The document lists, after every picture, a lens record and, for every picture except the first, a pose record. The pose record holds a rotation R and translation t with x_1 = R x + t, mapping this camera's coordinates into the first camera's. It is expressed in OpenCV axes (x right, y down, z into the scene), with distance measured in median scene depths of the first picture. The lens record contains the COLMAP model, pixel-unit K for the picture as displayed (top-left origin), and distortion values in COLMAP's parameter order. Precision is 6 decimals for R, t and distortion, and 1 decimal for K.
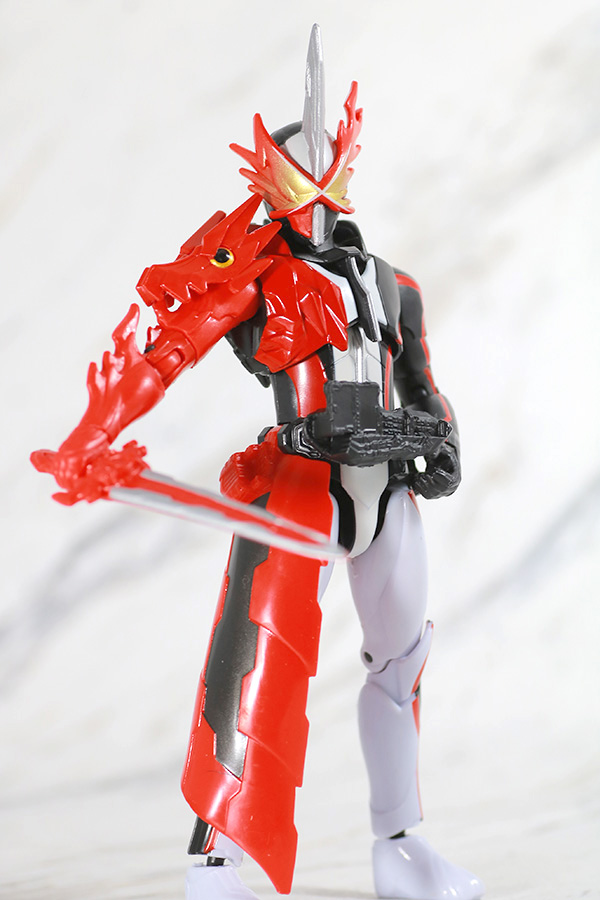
lens RADIAL K [[3719.7, 0, 300.0], [0, 3719.7, 450.0], [0, 0, 1]] dist [0.013744, 0.039819]
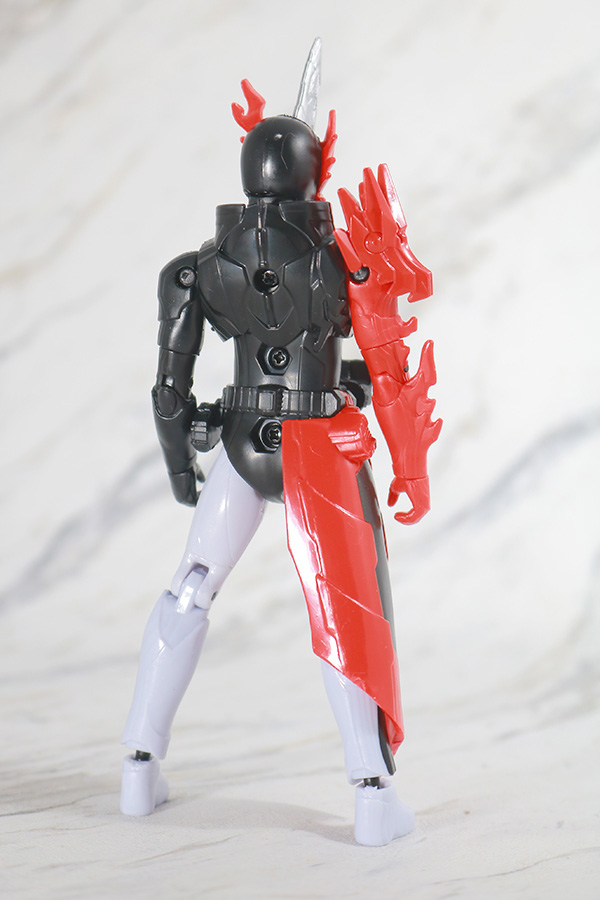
lens RADIAL K [[2017.6, 0, 300.0], [0, 2017.6, 450.0], [0, 0, 1]] dist [0.089069, -2.250159]
pose [[0.997906, 0.064380, 0.006218, -0.008903], [-0.064560, 0.997284, 0.035434, -0.006854], [-0.003920, -0.035762, 0.999353, 0.299852]]
